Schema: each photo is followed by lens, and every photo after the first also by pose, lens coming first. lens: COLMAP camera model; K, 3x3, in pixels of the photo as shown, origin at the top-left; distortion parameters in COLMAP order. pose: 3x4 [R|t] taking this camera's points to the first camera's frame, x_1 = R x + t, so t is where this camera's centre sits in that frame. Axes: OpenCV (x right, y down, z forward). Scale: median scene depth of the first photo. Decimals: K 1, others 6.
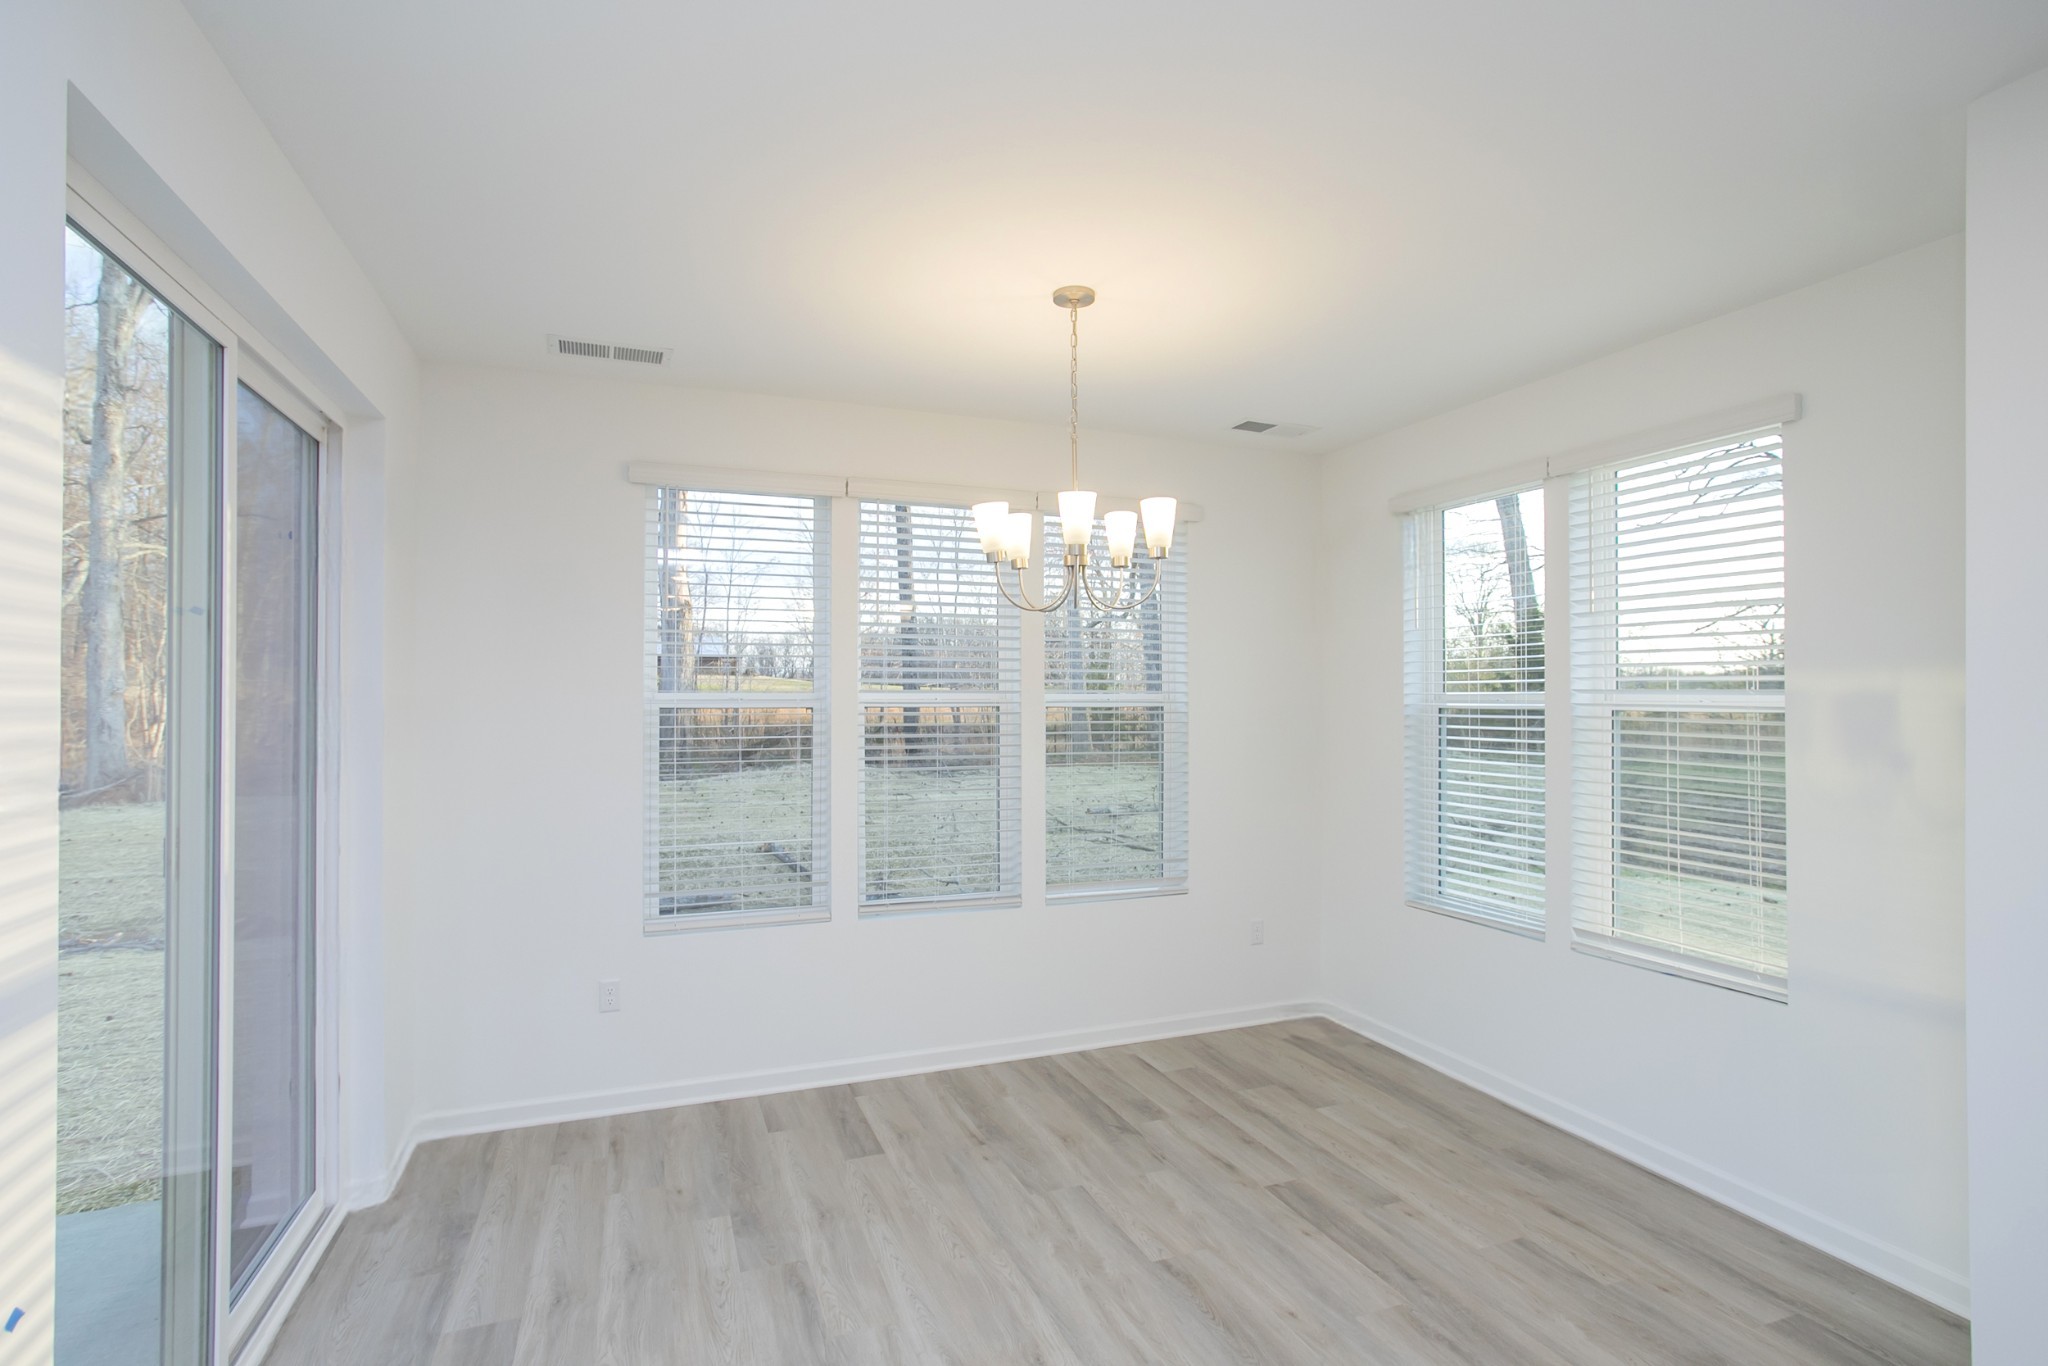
lens RADIAL K [[967.6, 0, 1027.0], [0, 967.6, 689.2], [0, 0, 1]] dist [-0.035357, 0.025551]
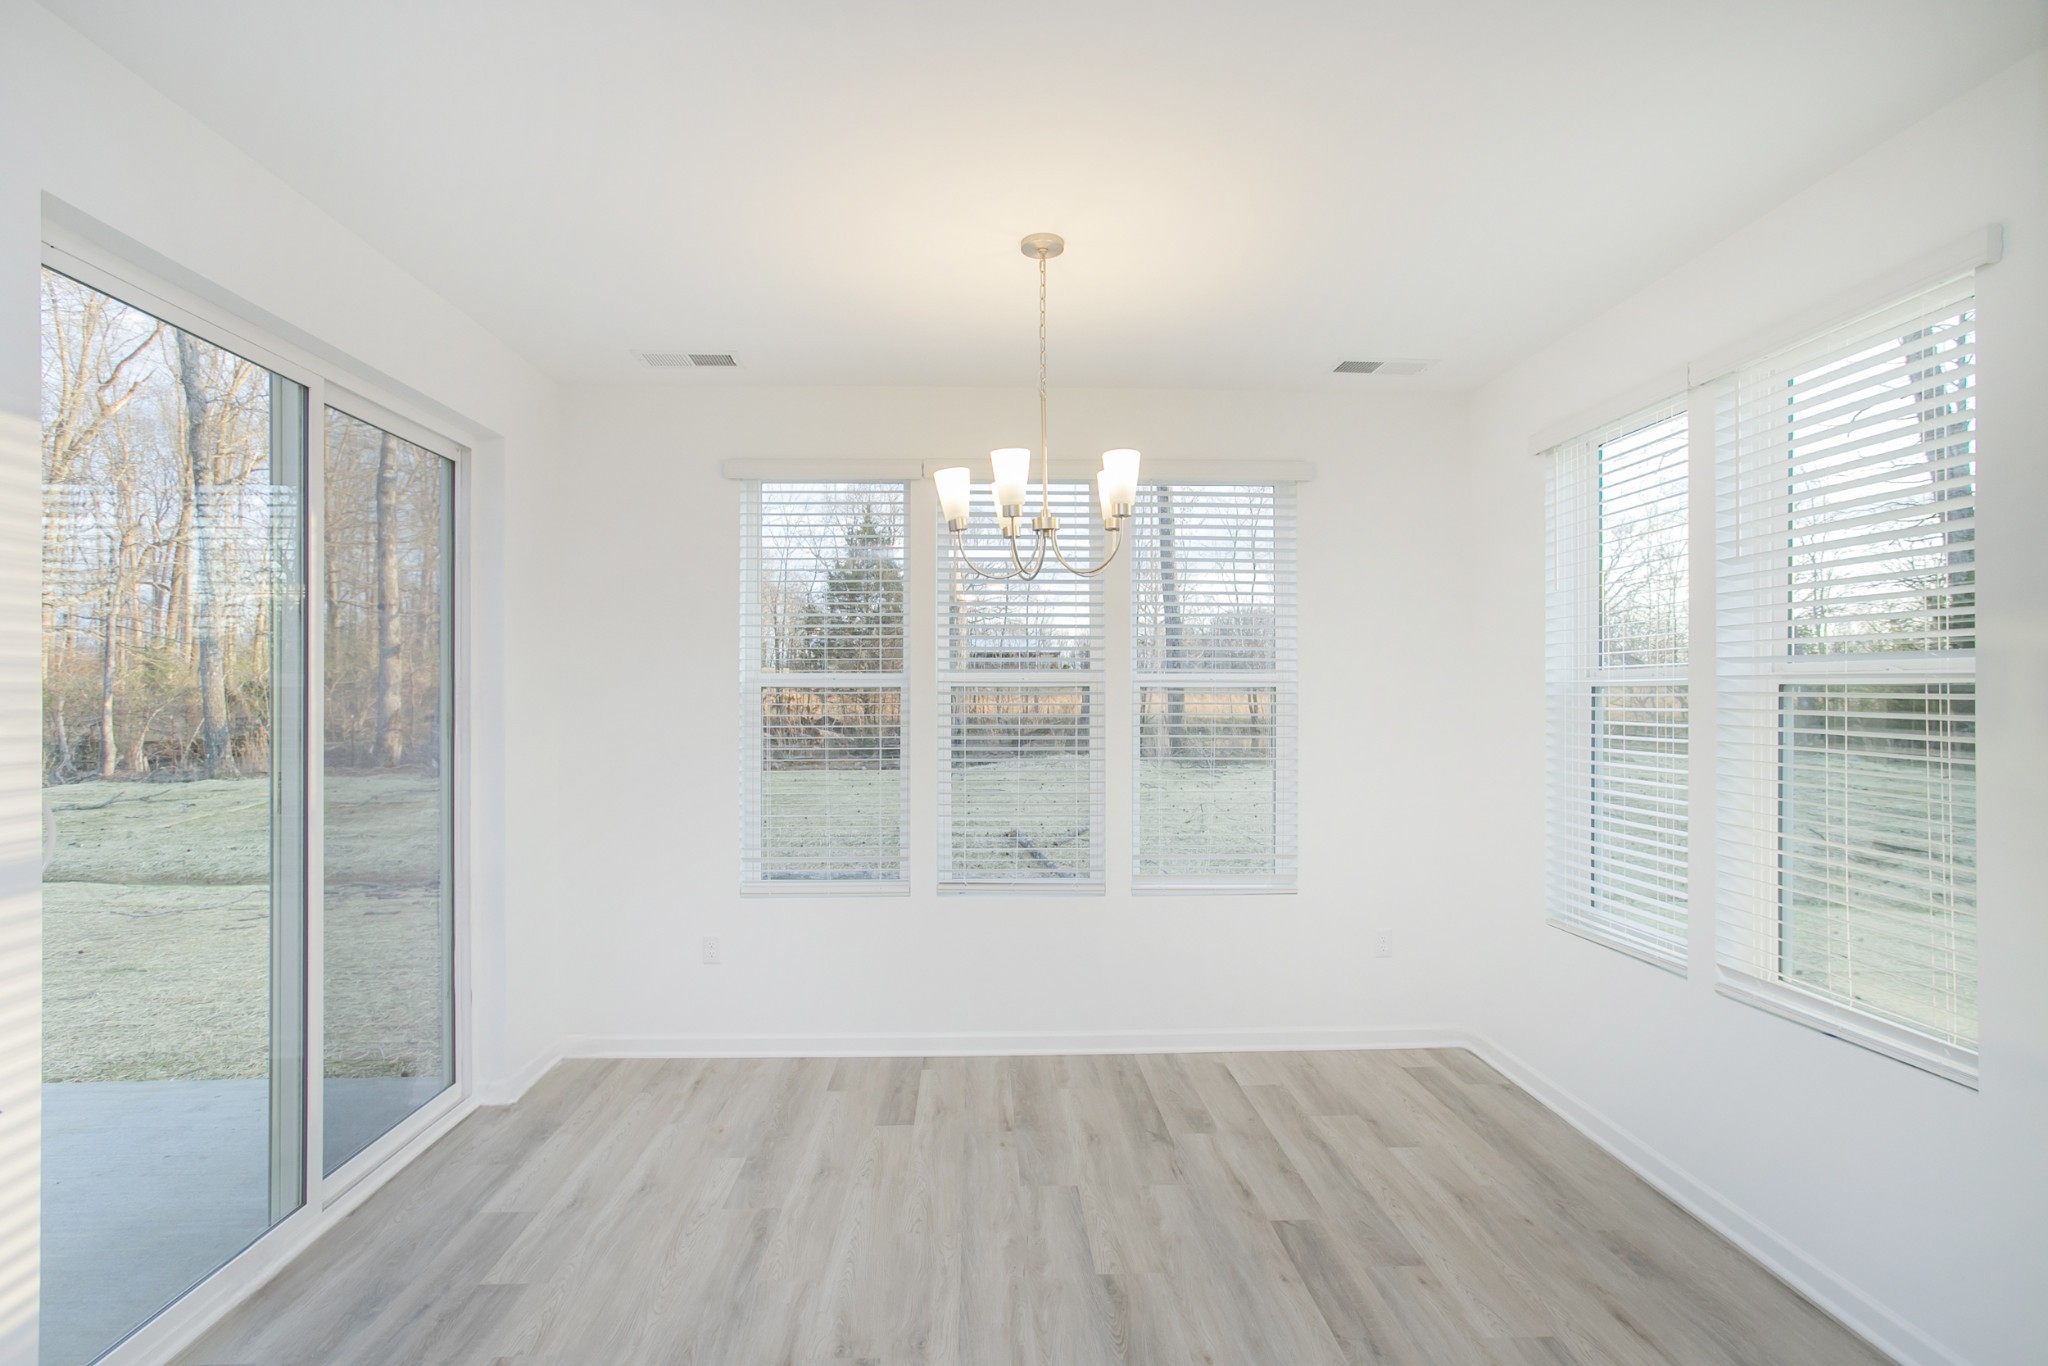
lens RADIAL K [[982.2, 0, 1027.2], [0, 982.2, 691.3], [0, 0, 1]] dist [-0.034072, 0.026554]
pose [[0.944696, -0.000293, -0.327948, 0.283978], [0.002492, 0.999977, 0.006286, 0.019885], [0.327938, -0.006756, 0.944675, 0.068178]]
